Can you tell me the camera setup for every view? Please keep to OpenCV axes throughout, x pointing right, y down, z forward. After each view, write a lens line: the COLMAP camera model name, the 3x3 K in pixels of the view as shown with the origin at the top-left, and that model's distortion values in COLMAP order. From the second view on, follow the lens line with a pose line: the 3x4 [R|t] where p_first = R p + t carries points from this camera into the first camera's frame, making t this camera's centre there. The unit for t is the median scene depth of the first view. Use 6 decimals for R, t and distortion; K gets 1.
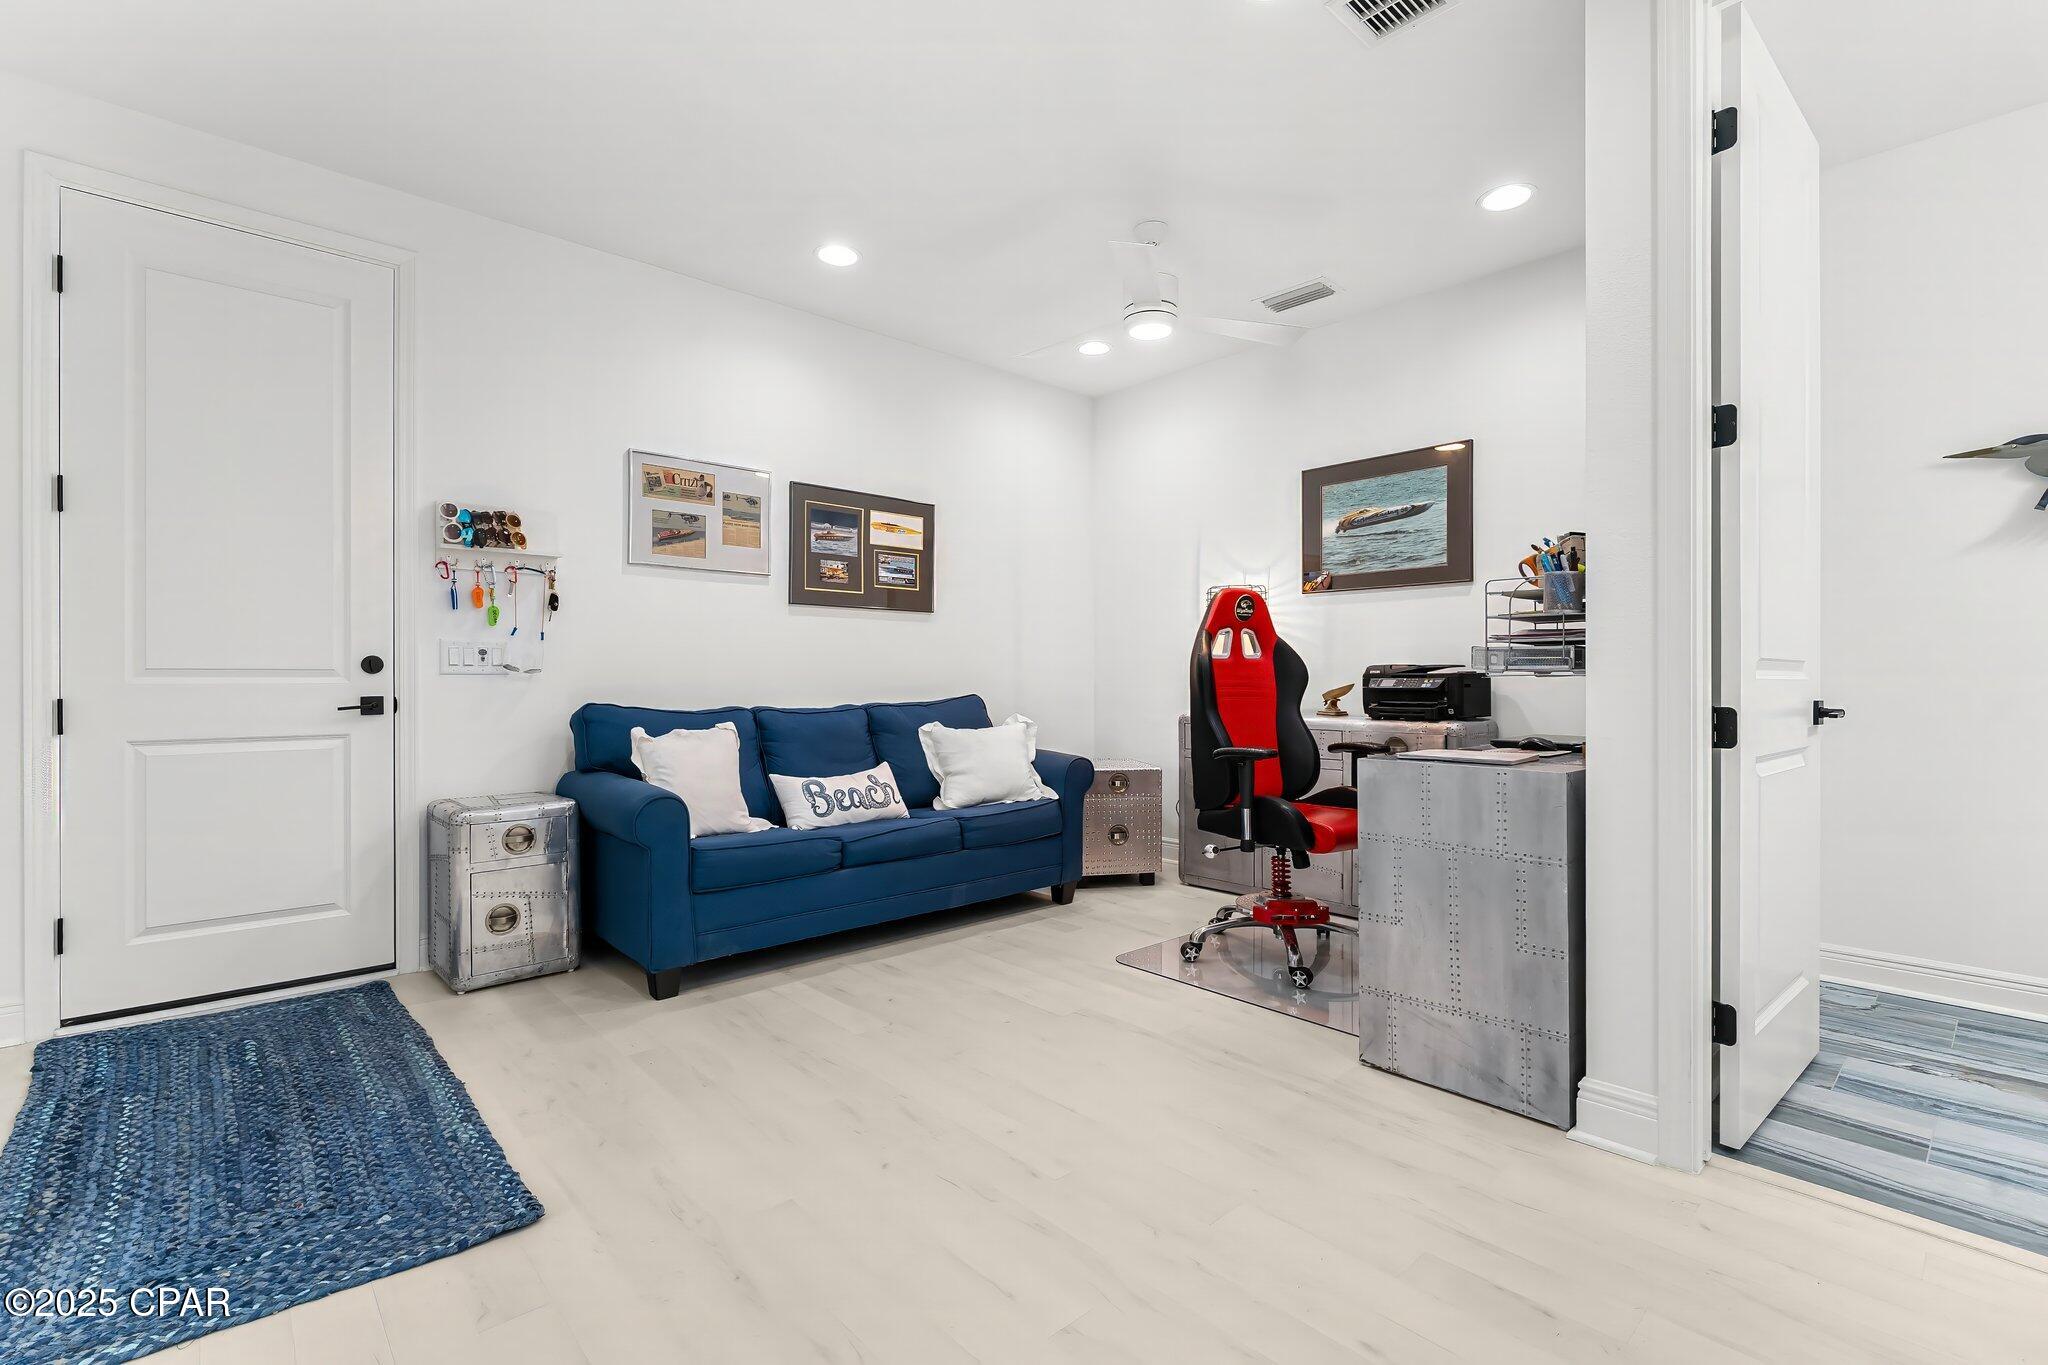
lens RADIAL K [[906.9, 0, 1019.2], [0, 906.9, 678.3], [0, 0, 1]] dist [-0.000309, -0.001318]
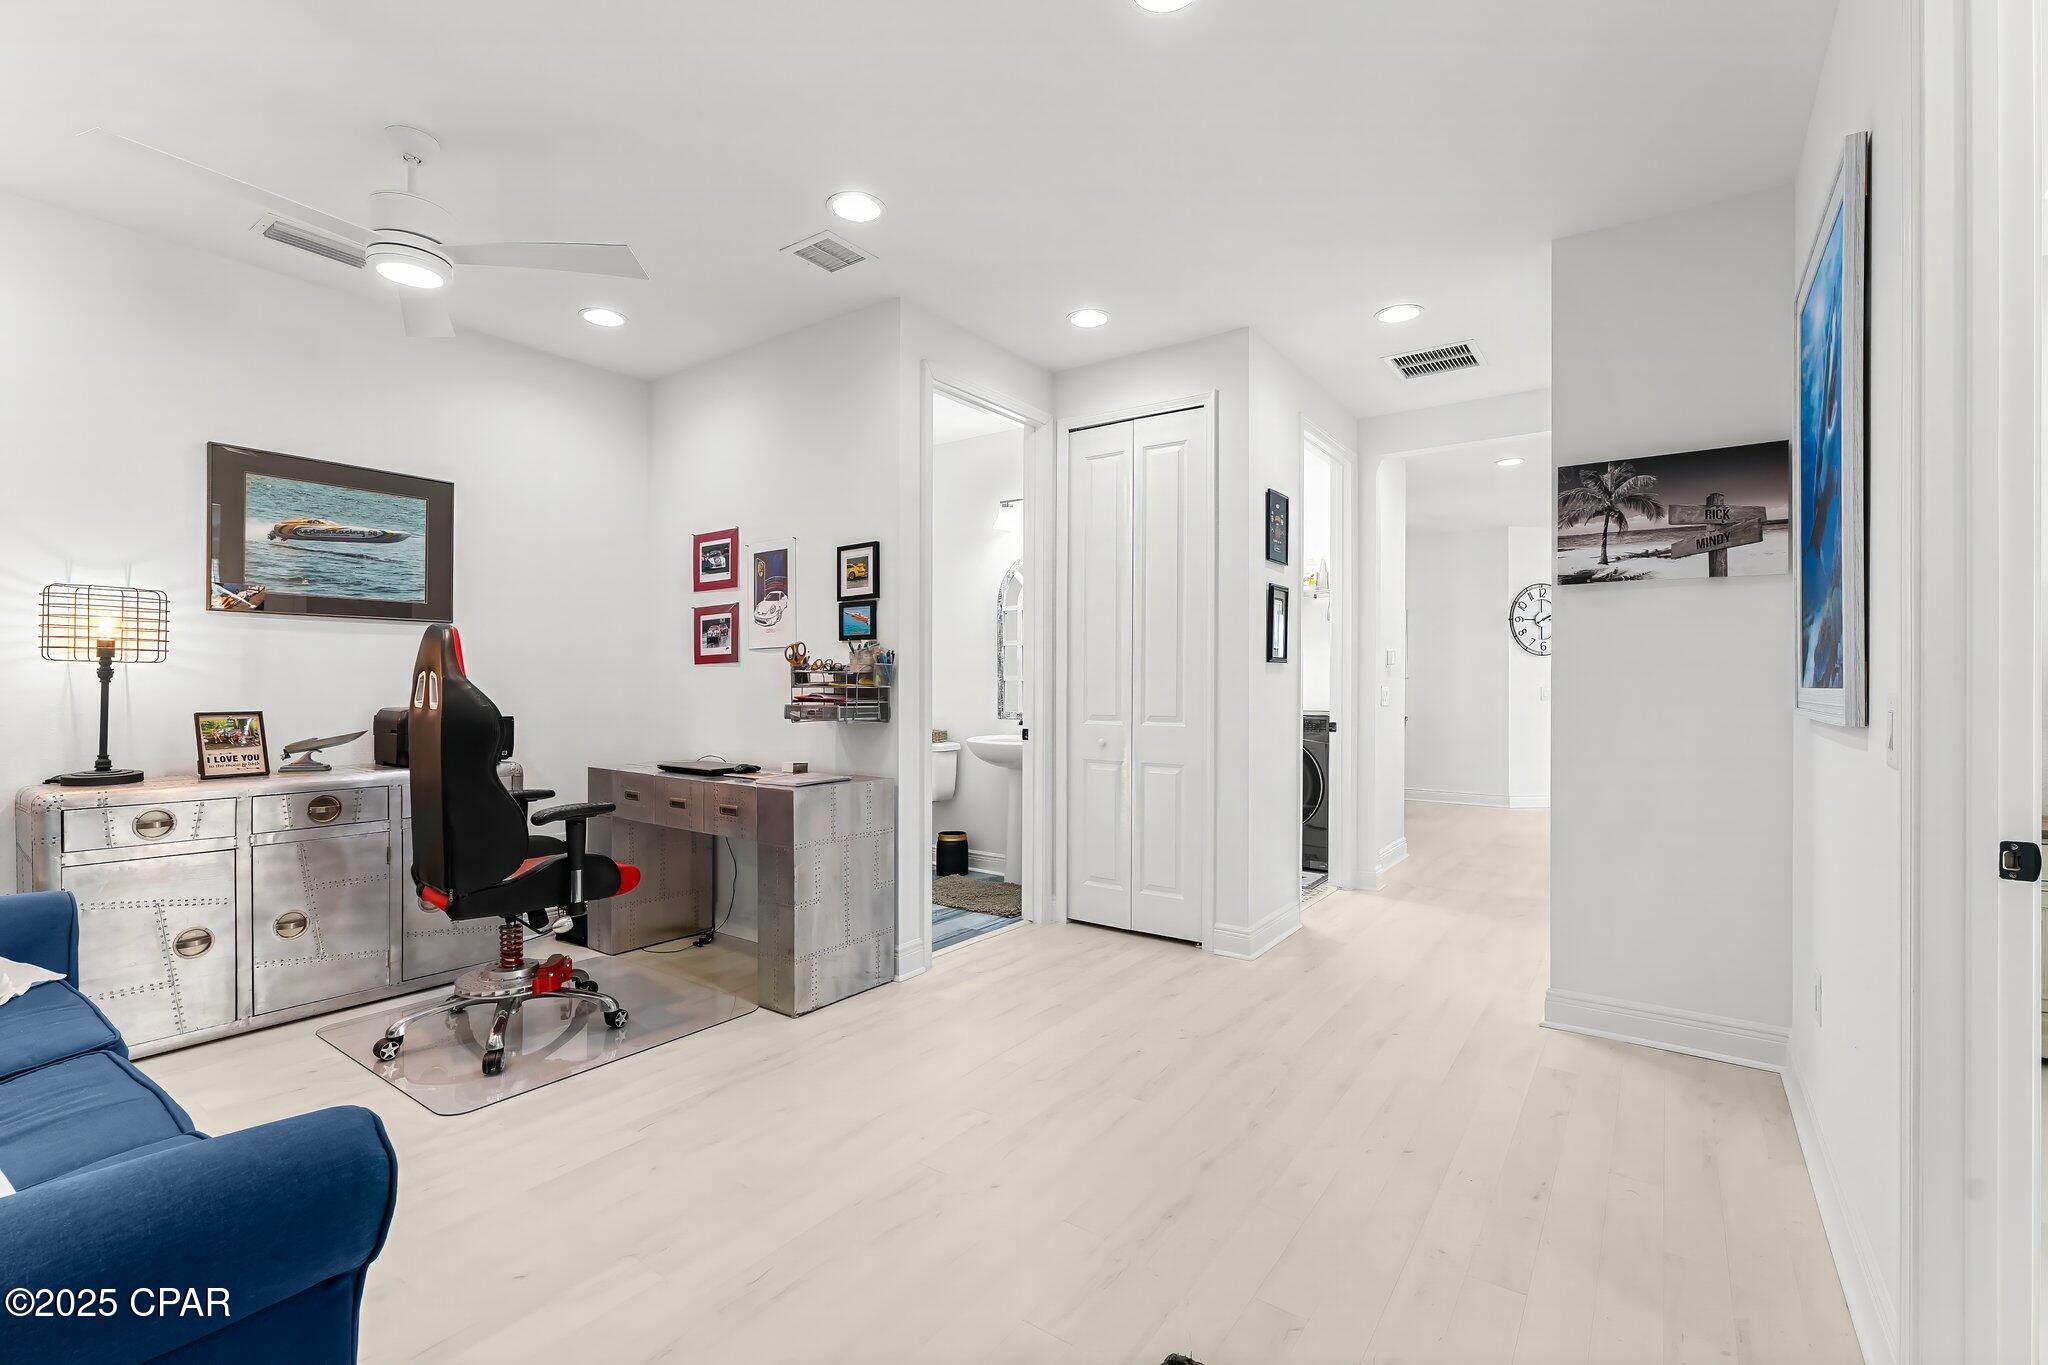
lens RADIAL K [[906.9, 0, 1011.5], [0, 906.9, 688.8], [0, 0, 1]] dist [-0.000309, -0.001318]
pose [[-0.195378, -0.009509, 0.980682, -0.758695], [-0.003096, 0.999954, 0.009079, -0.055593], [-0.980723, -0.001263, -0.195398, 0.728671]]
